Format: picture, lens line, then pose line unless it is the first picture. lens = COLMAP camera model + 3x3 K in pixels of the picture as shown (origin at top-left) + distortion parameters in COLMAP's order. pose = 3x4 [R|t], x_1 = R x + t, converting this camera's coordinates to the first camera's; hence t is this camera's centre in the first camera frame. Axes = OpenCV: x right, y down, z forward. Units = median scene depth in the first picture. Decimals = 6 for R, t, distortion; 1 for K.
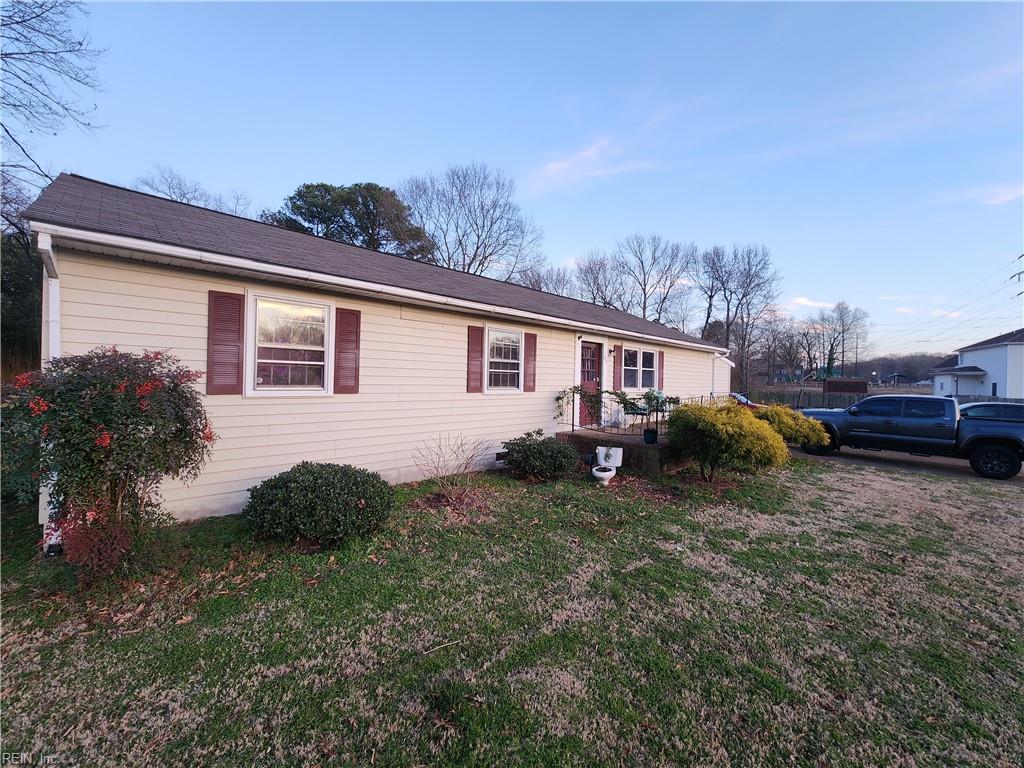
lens RADIAL K [[422.5, 0, 509.7], [0, 422.5, 379.2], [0, 0, 1]] dist [-0.001419, -0.000020]
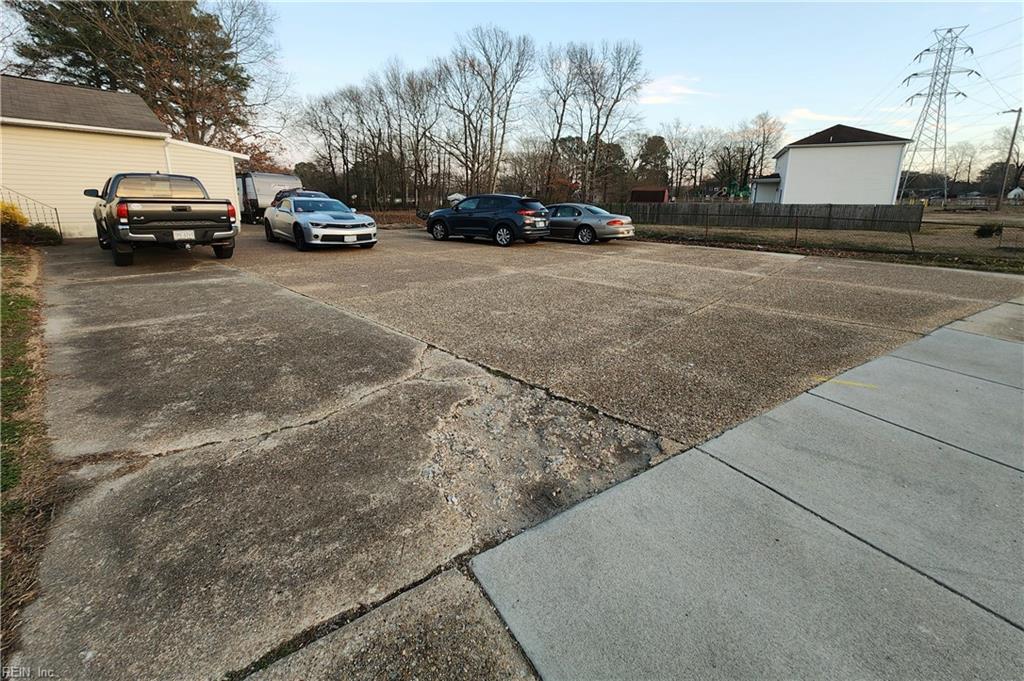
lens RADIAL K [[416.5, 0, 512.9], [0, 416.5, 296.6], [0, 0, 1]] dist [-0.000492, -0.000092]
pose [[0.998673, -0.023610, 0.045774, 1.802316], [0.012927, 0.975192, 0.220982, 0.114009], [-0.049856, -0.220097, 0.974203, 0.117197]]
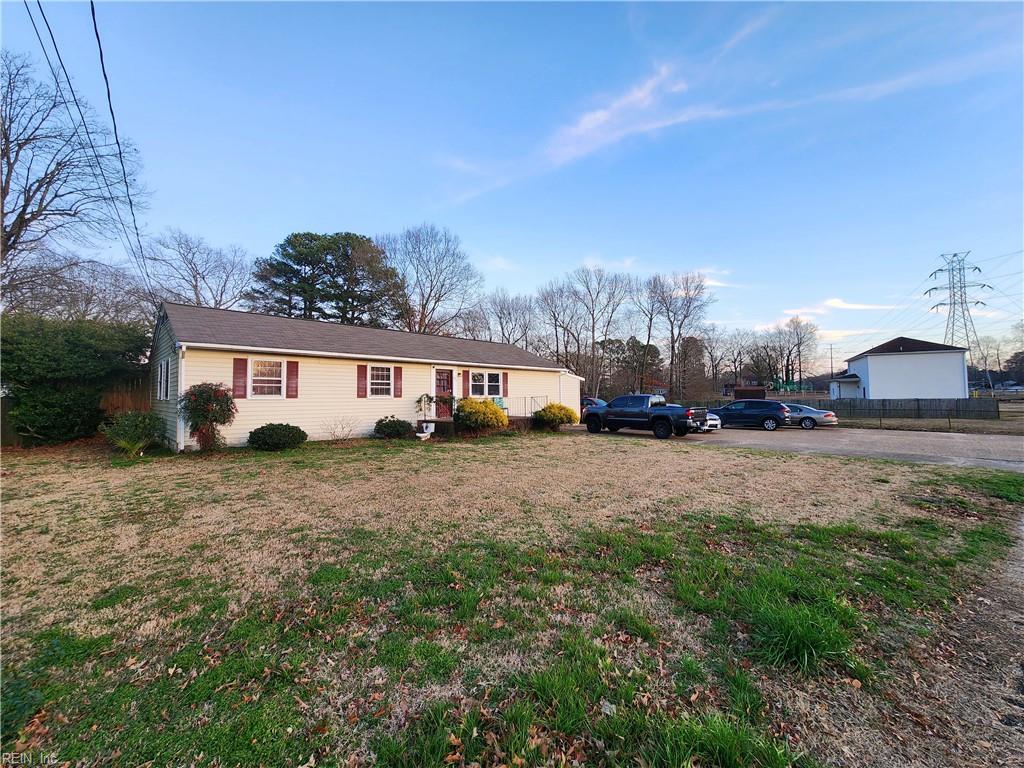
lens RADIAL K [[422.5, 0, 509.7], [0, 422.5, 379.2], [0, 0, 1]] dist [-0.001419, -0.000020]
pose [[0.999538, -0.028789, 0.009779, 0.453584], [0.029203, 0.998552, -0.045184, 0.040839], [-0.008464, 0.045449, 0.998931, -0.761513]]
